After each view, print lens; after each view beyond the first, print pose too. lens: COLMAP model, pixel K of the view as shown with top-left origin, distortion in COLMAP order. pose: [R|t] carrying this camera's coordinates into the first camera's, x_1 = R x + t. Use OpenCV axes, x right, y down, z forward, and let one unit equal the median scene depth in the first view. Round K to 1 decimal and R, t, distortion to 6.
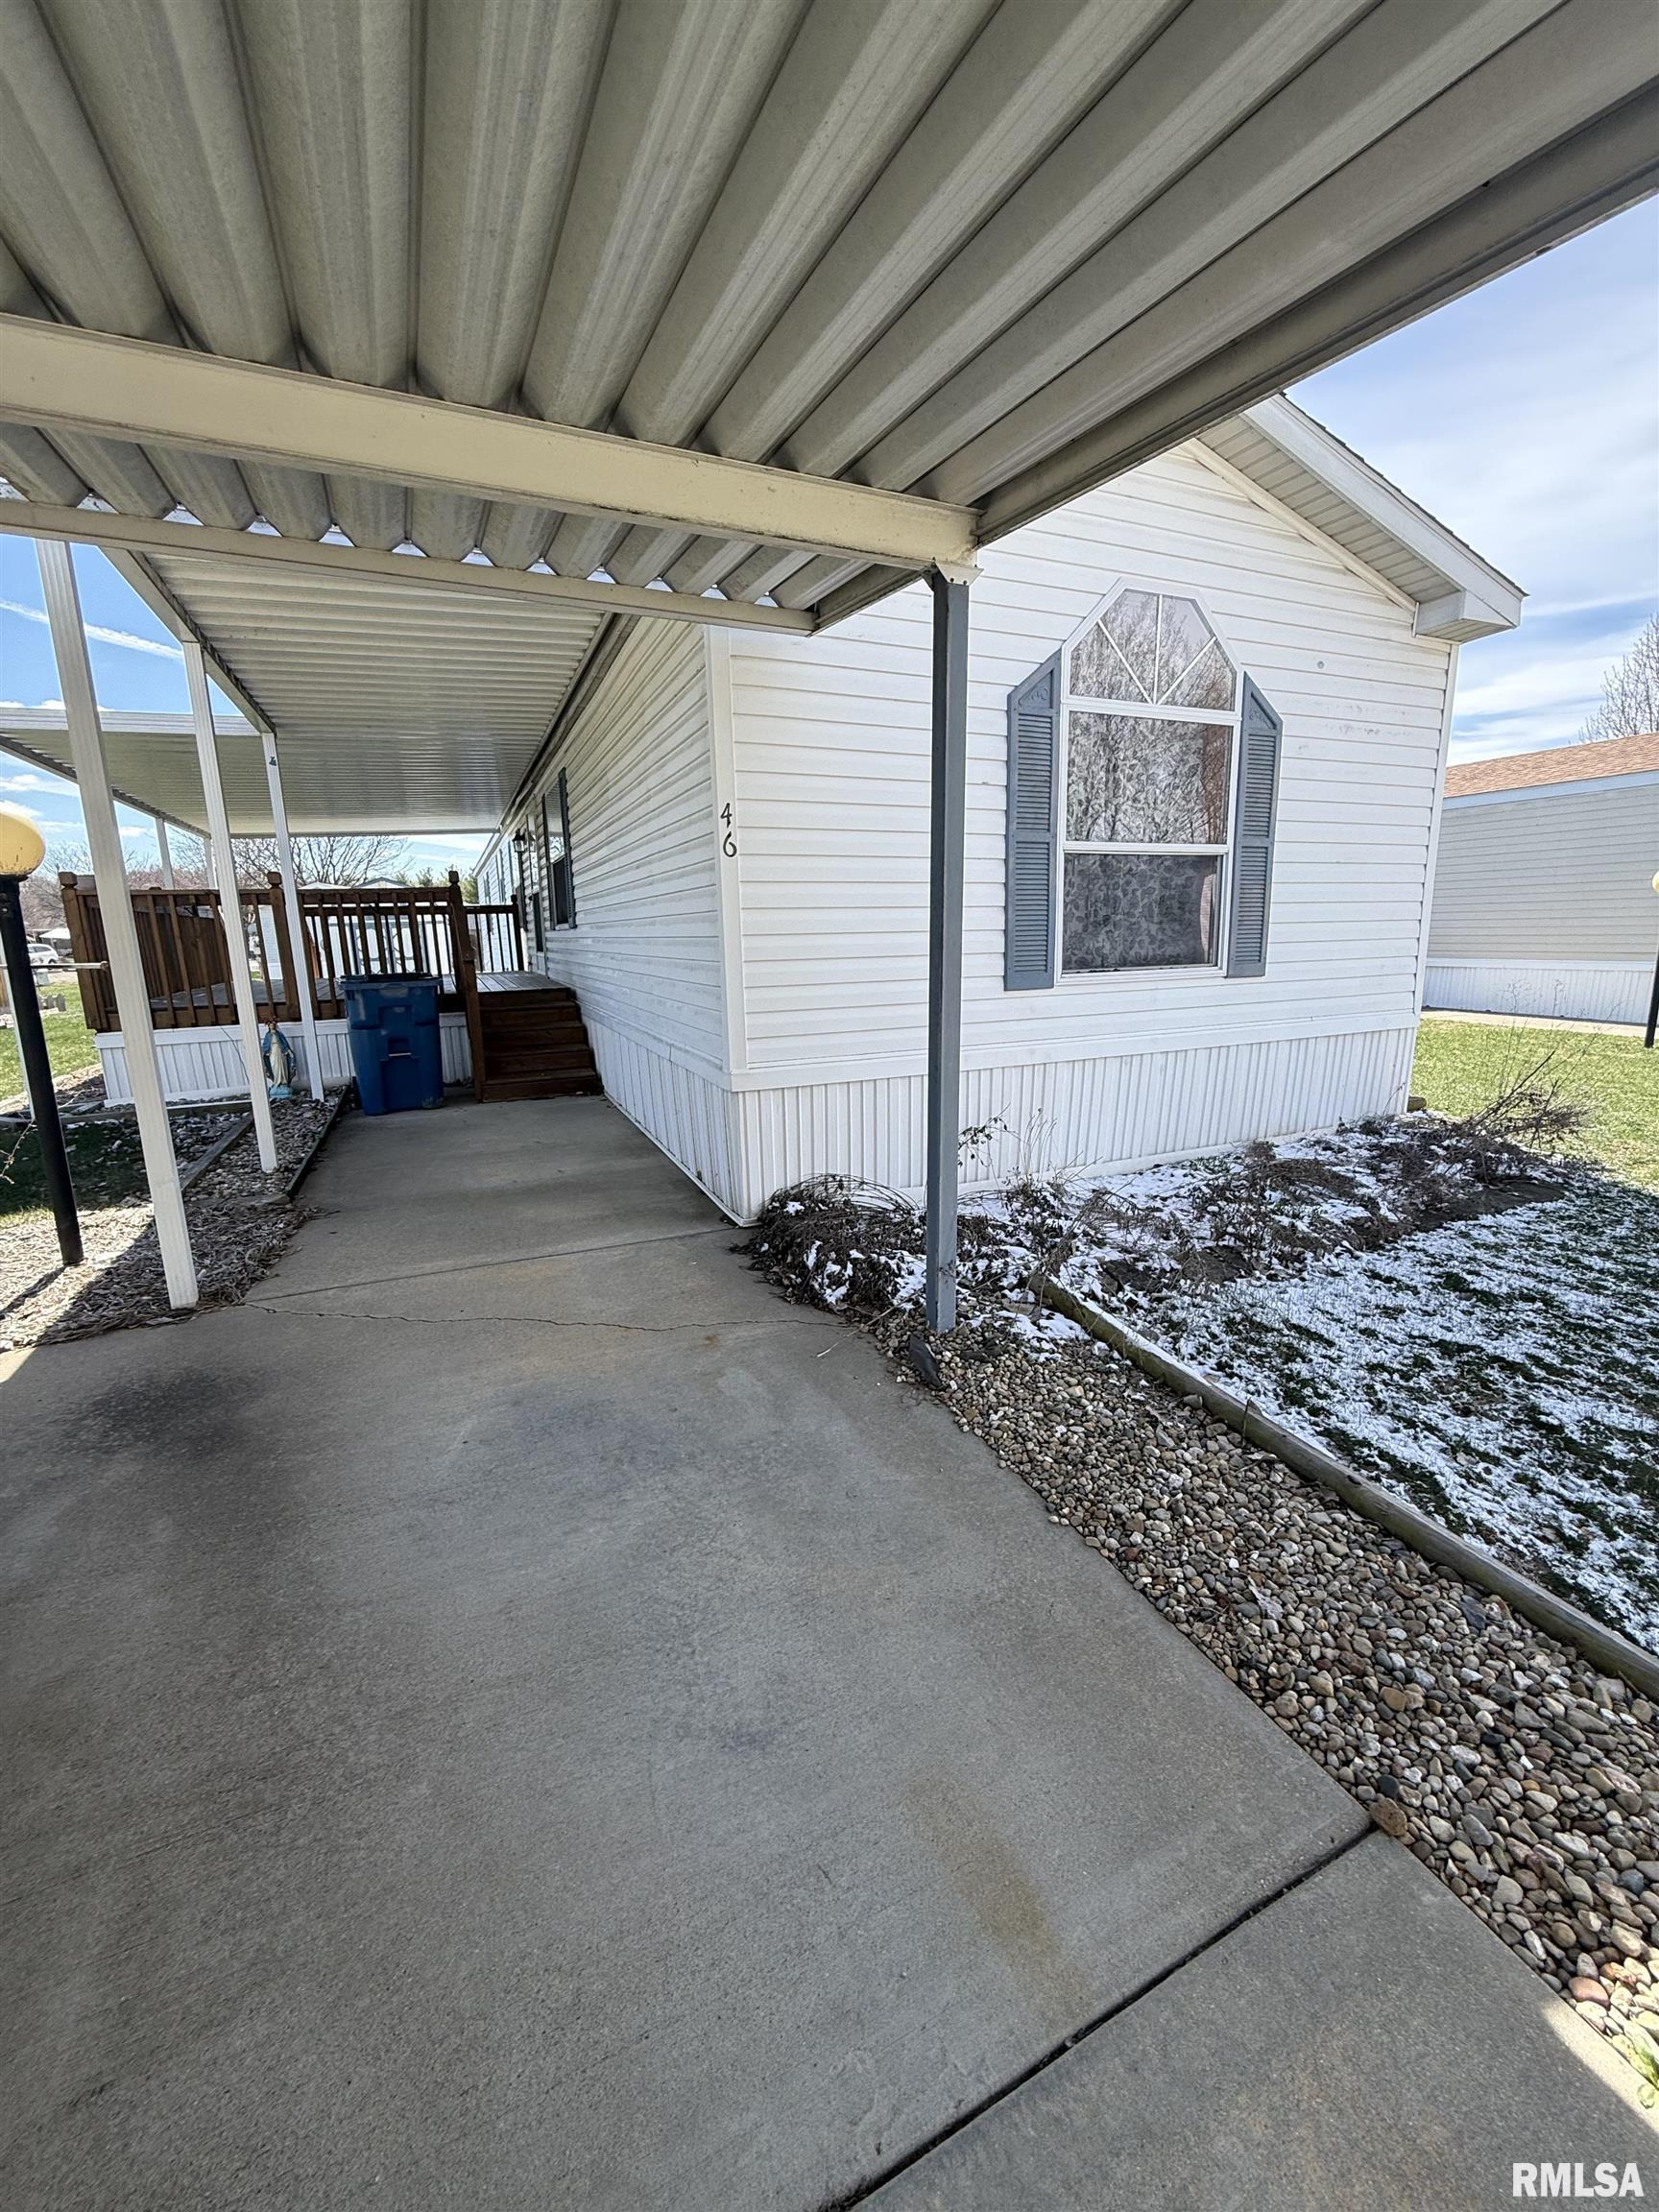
lens RADIAL K [[881.8, 0, 829.9], [0, 881.8, 1105.9], [0, 0, 1]] dist [-0.004647, -0.000370]
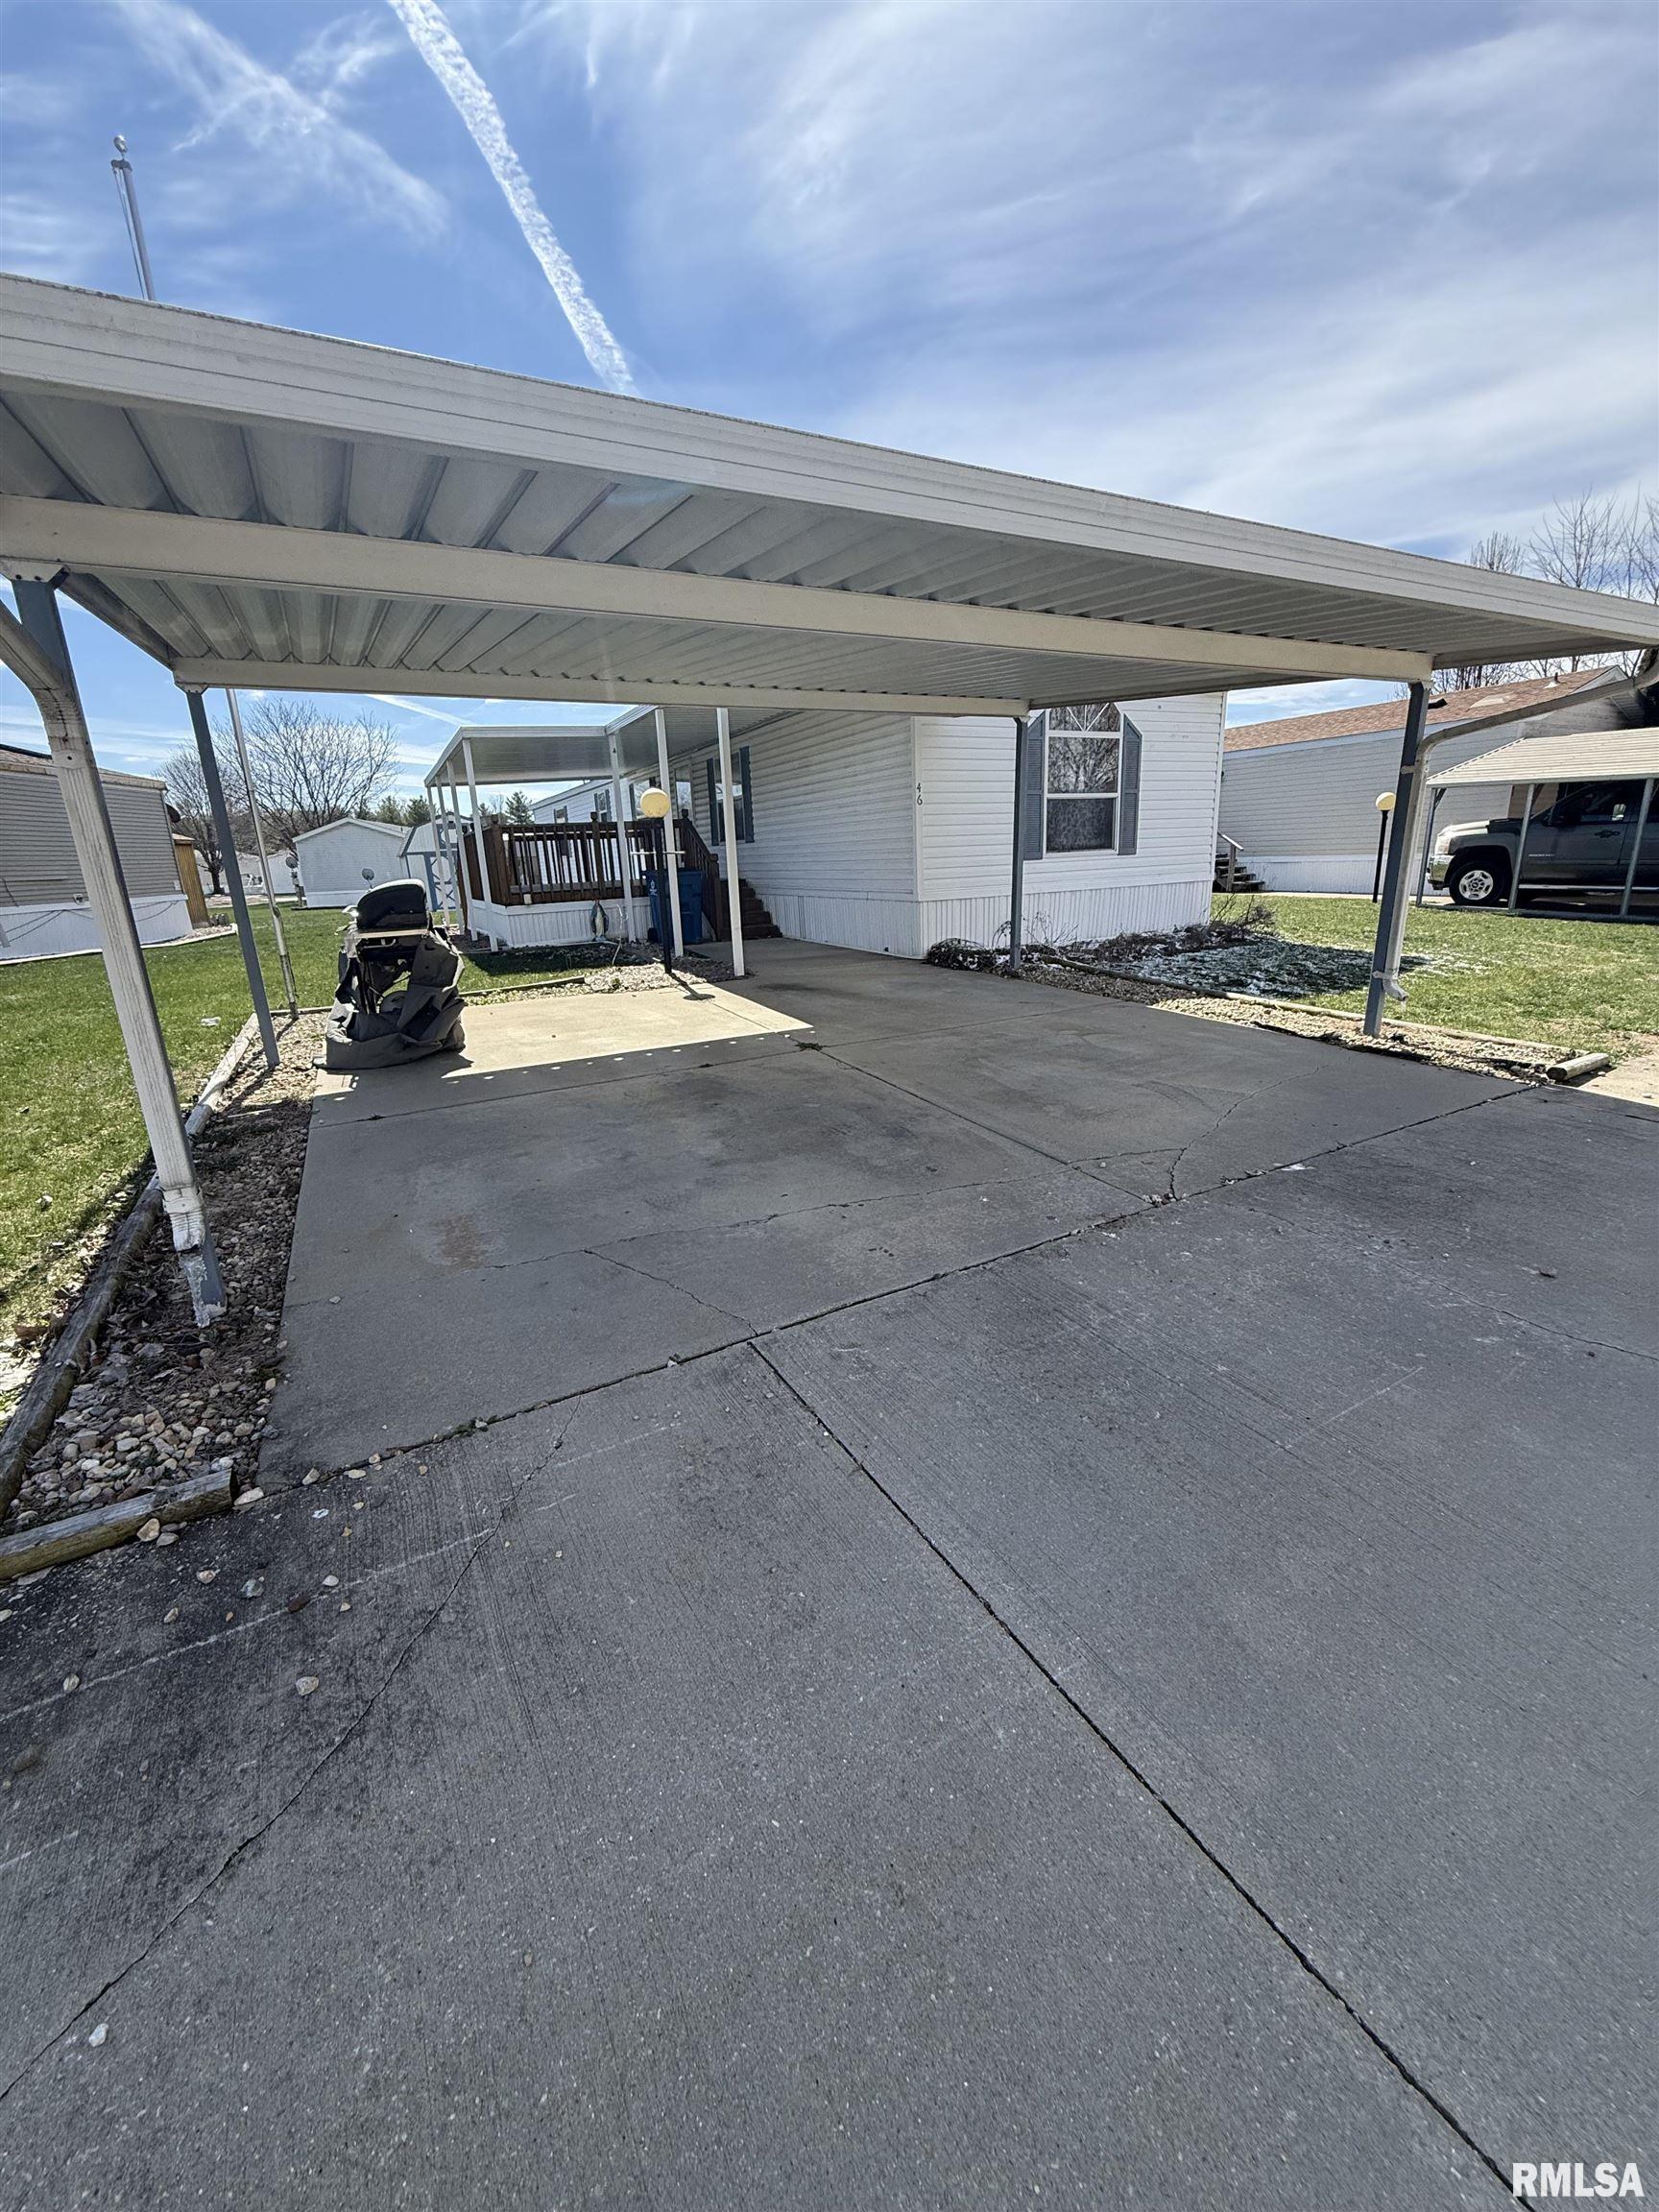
lens RADIAL K [[881.8, 0, 831.8], [0, 881.8, 1106.9], [0, 0, 1]] dist [-0.004647, -0.000370]
pose [[0.997251, -0.037215, 0.064076, -0.455346], [0.031821, 0.996021, 0.083250, 0.293728], [-0.066919, -0.080982, 0.994467, -1.269790]]
